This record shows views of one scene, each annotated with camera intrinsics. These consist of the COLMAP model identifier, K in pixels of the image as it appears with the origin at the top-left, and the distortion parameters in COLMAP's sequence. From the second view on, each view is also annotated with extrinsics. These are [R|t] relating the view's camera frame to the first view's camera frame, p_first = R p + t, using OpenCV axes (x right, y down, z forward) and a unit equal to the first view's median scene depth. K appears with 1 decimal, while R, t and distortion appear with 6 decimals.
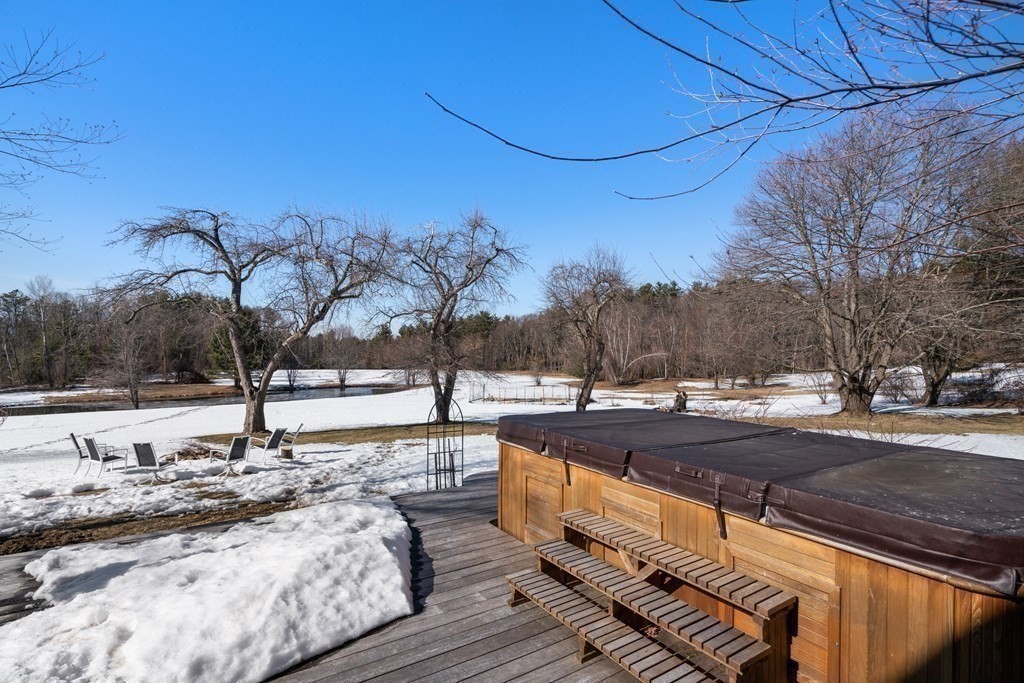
lens RADIAL K [[502.3, 0, 509.8], [0, 502.3, 351.1], [0, 0, 1]] dist [0.009326, 0.003696]
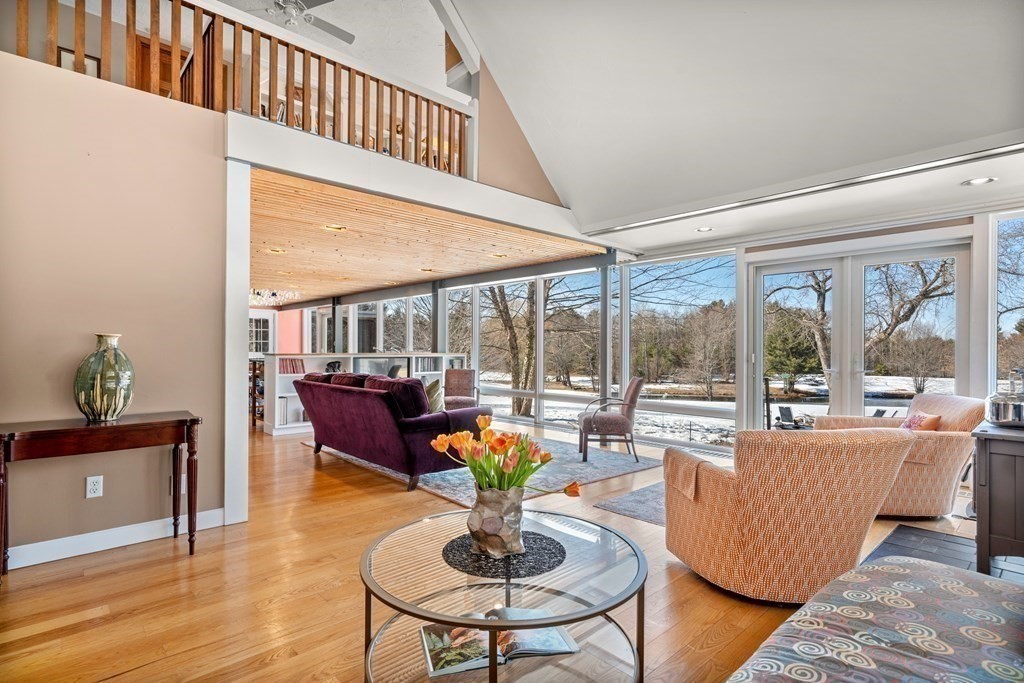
lens RADIAL K [[502.3, 0, 505.8], [0, 502.3, 339.3], [0, 0, 1]] dist [0.009326, 0.003696]
pose [[0.537271, -0.024214, -0.843062, 0.056371], [-0.000873, 0.999571, -0.029265, 0.007710], [0.843409, 0.016459, 0.537019, -0.245850]]
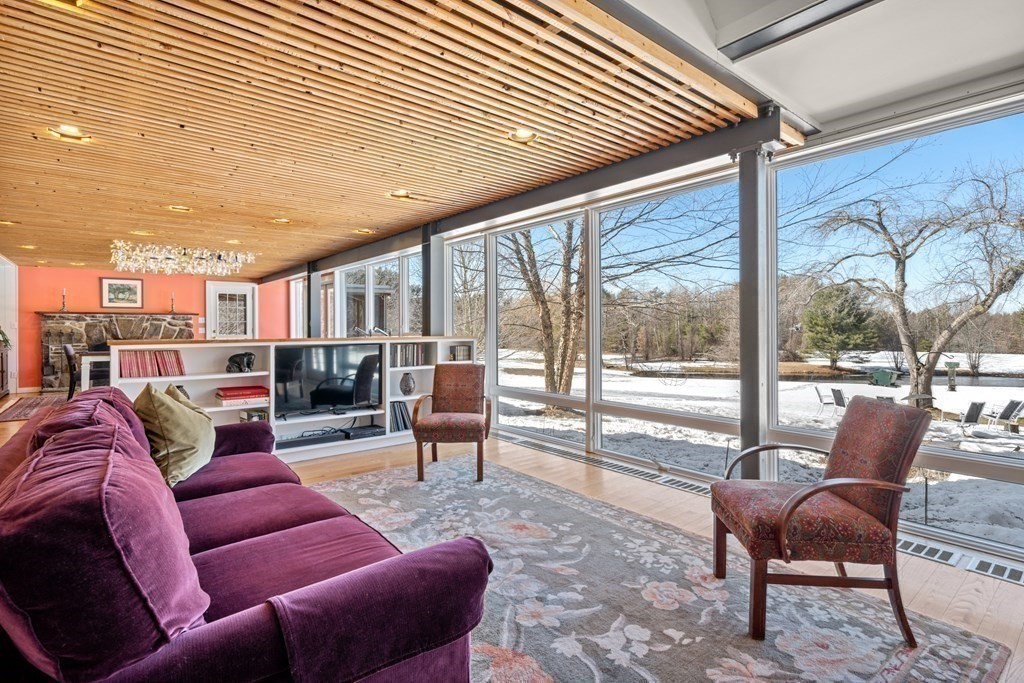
lens RADIAL K [[502.3, 0, 514.3], [0, 502.3, 336.0], [0, 0, 1]] dist [0.009326, 0.003696]
pose [[0.498280, 0.001677, -0.867015, -0.031886], [0.007453, 0.999953, 0.006218, 0.006175], [0.866984, -0.009560, 0.498244, -0.189681]]
